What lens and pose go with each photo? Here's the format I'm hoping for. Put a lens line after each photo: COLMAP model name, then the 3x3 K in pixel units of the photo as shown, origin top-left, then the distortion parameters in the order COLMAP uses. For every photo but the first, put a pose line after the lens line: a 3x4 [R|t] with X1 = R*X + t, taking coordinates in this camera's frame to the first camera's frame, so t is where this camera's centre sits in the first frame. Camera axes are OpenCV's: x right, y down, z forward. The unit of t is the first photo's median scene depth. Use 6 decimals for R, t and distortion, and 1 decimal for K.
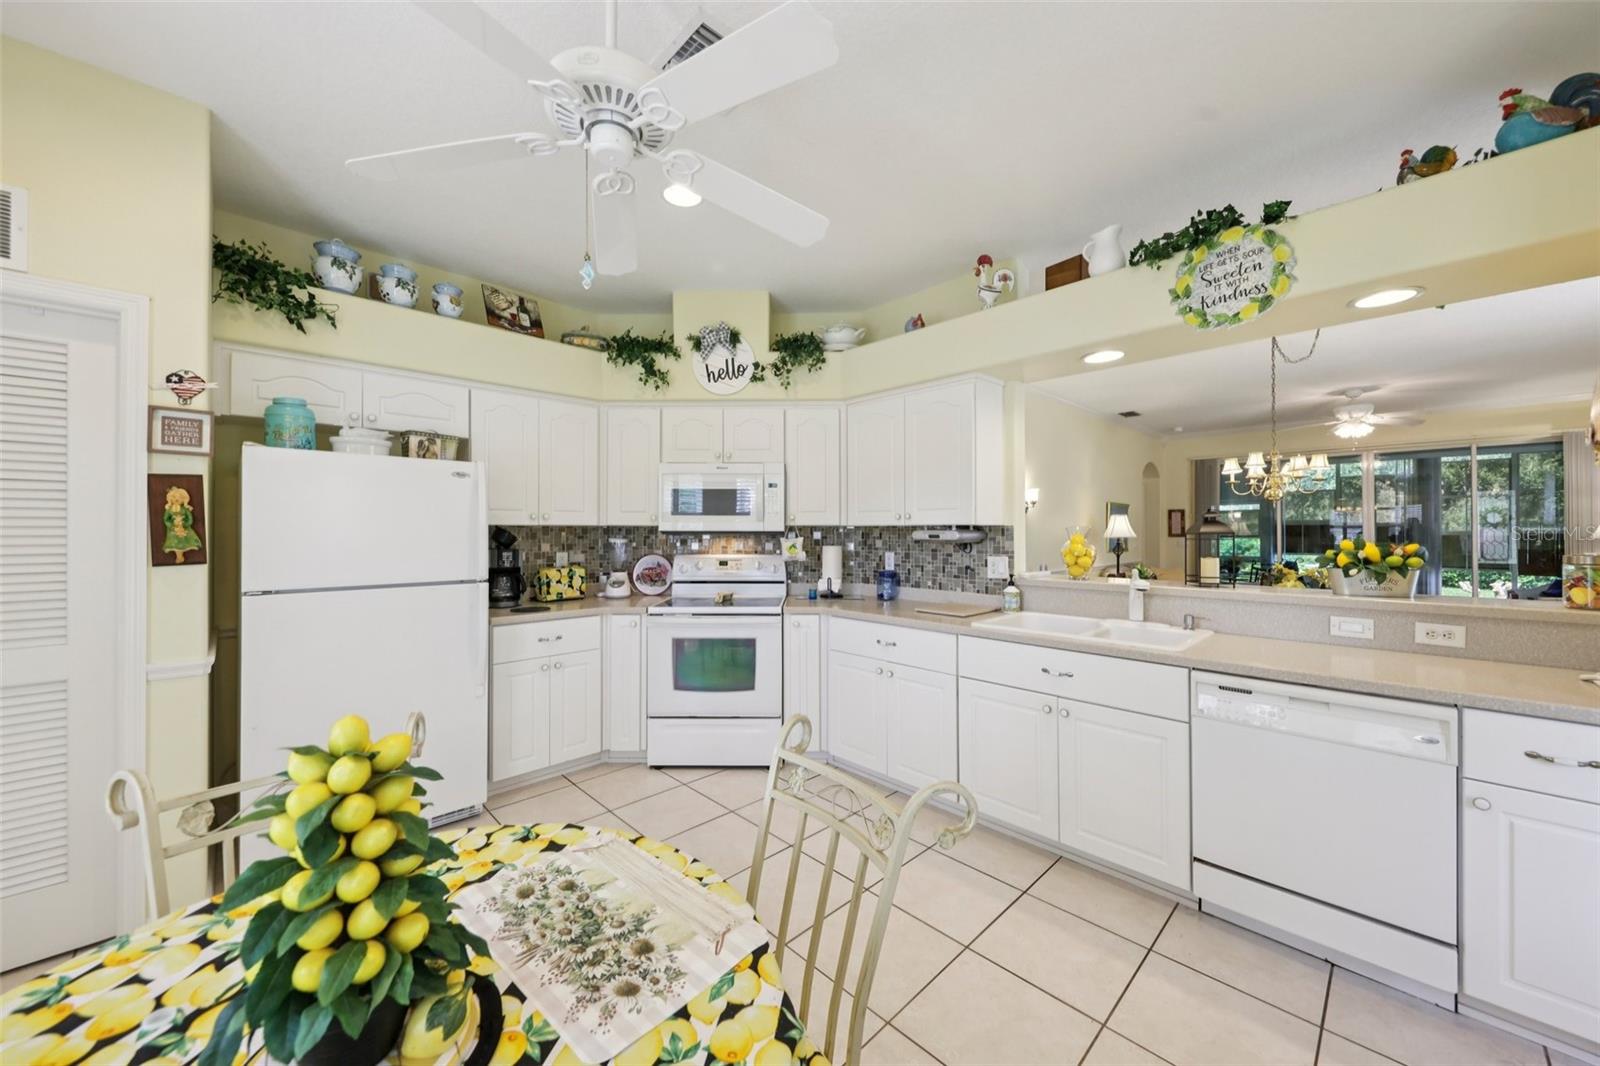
lens RADIAL K [[590.6, 0, 800.0], [0, 590.6, 533.0], [0, 0, 1]] dist [-0.002150, -0.000259]
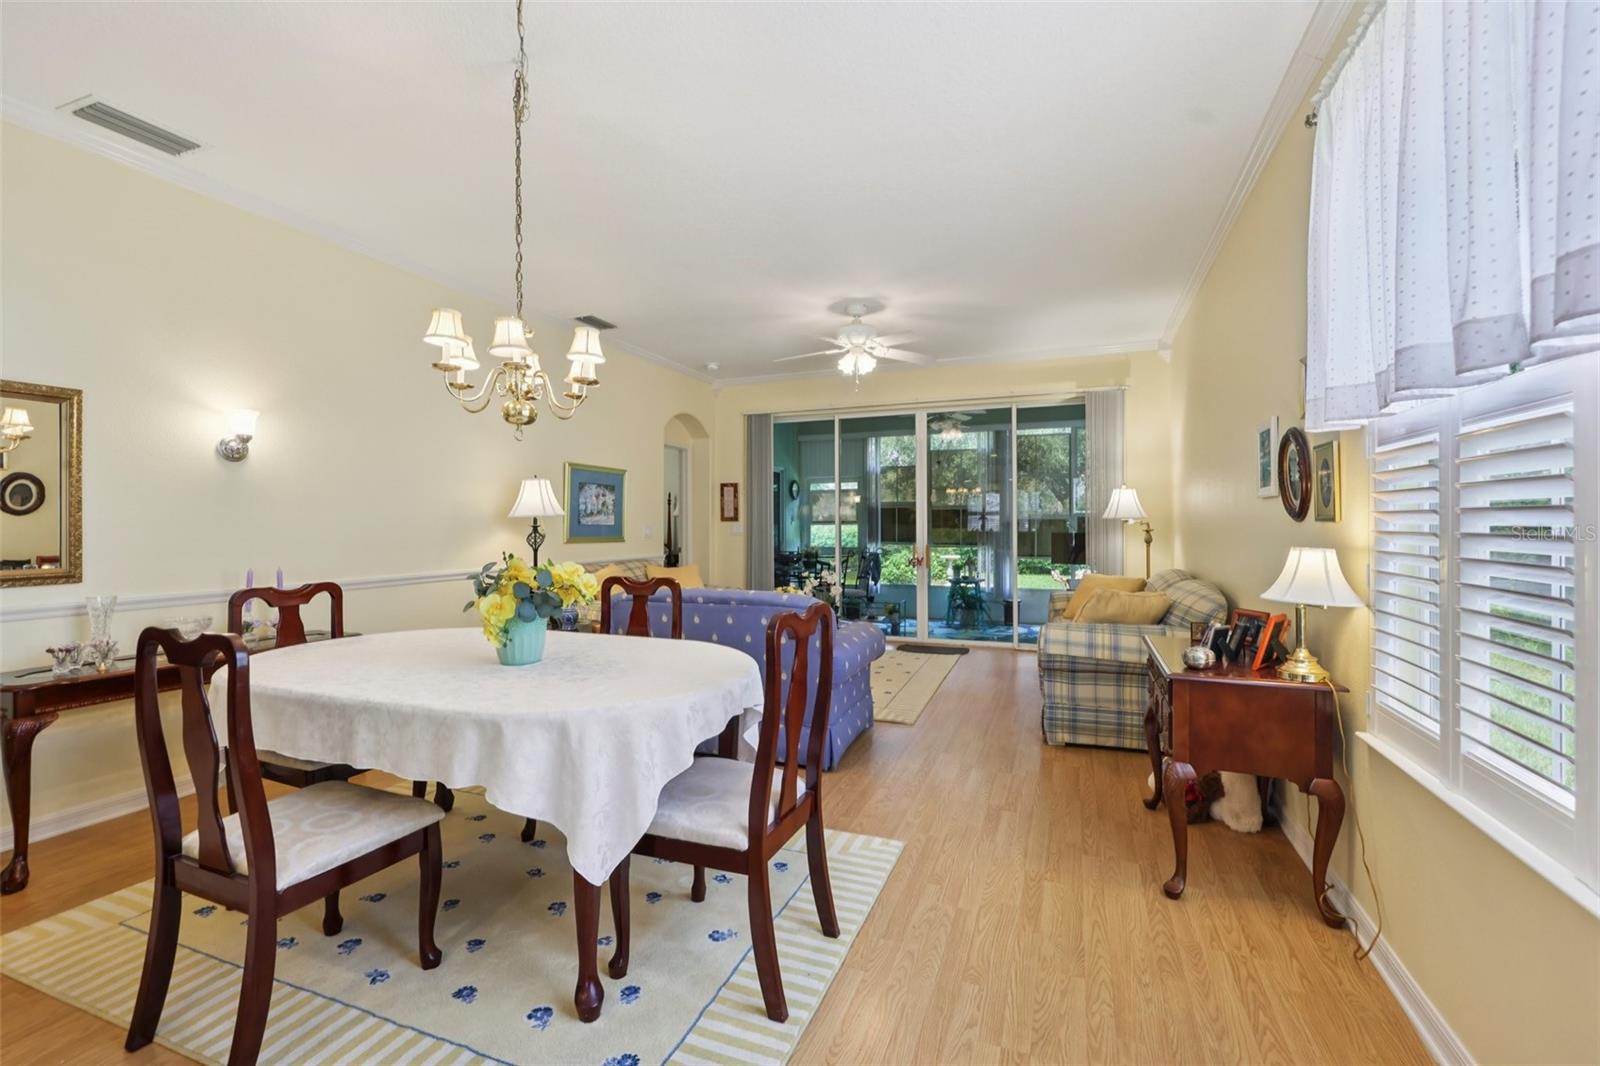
lens RADIAL K [[703.2, 0, 800.0], [0, 703.2, 533.0], [0, 0, 1]] dist [0.002498, -0.005876]
pose [[0.912822, -0.004449, 0.408334, 0.483317], [0.001700, 0.999973, 0.007094, 0.020576], [-0.408355, -0.005782, 0.912805, 0.234782]]
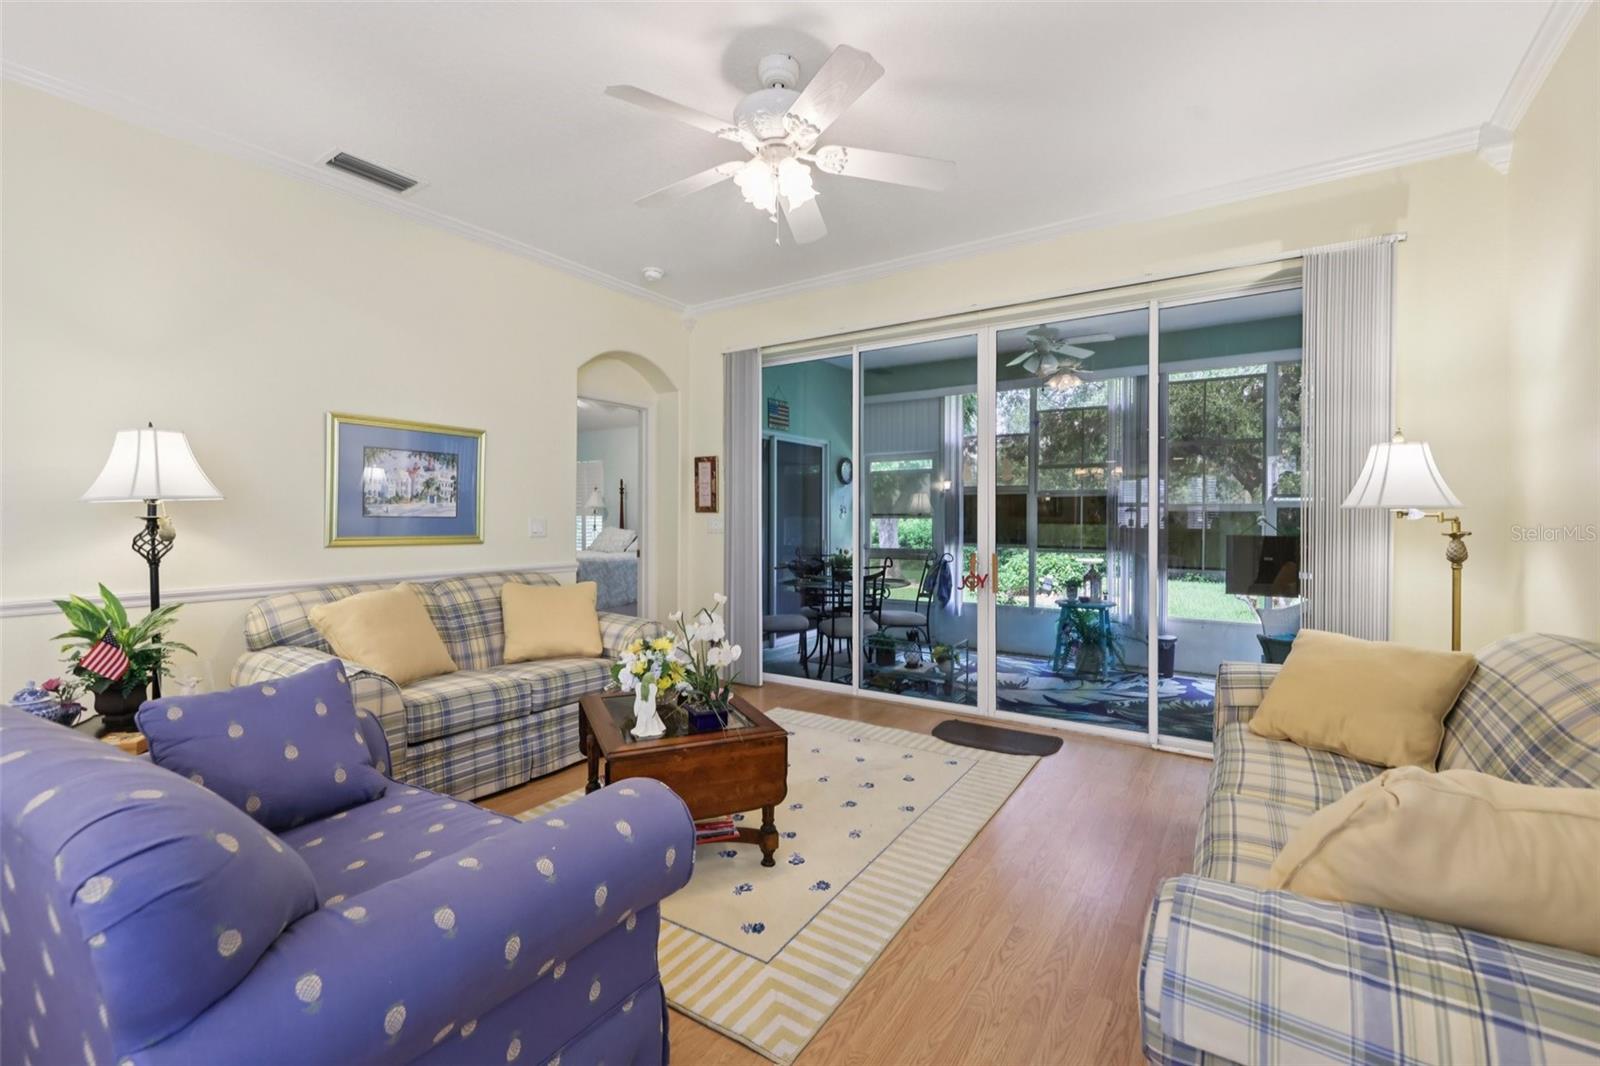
lens RADIAL K [[703.2, 0, 800.0], [0, 703.2, 533.0], [0, 0, 1]] dist [0.002498, -0.005876]
pose [[0.978295, 0.000241, 0.207215, 0.786165], [-0.003840, 0.999849, 0.016966, 0.018449], [-0.207180, -0.017394, 0.978148, 0.542254]]
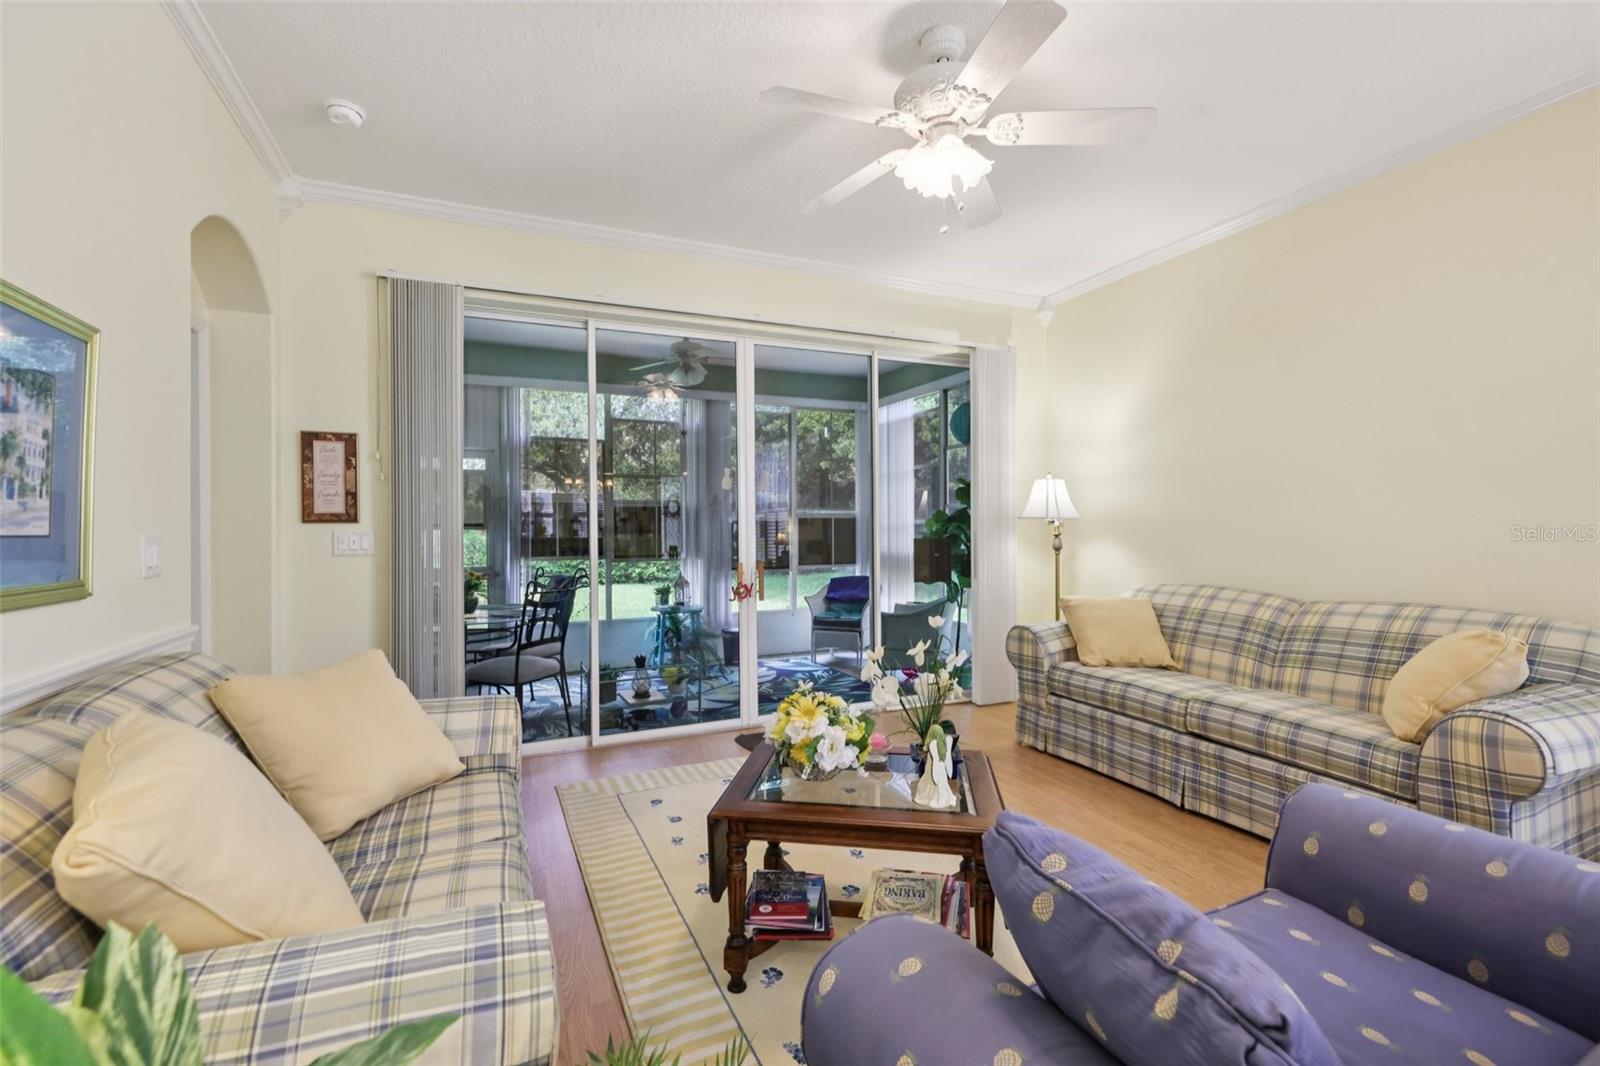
lens RADIAL K [[708.9, 0, 809.3], [0, 708.9, 527.6], [0, 0, 1]] dist [0.052457, 0.000106]
pose [[0.351778, -0.002214, 0.936081, 0.498144], [0.009914, 0.999950, -0.001361, 0.016419], [-0.936031, 0.009759, 0.351782, 0.846225]]
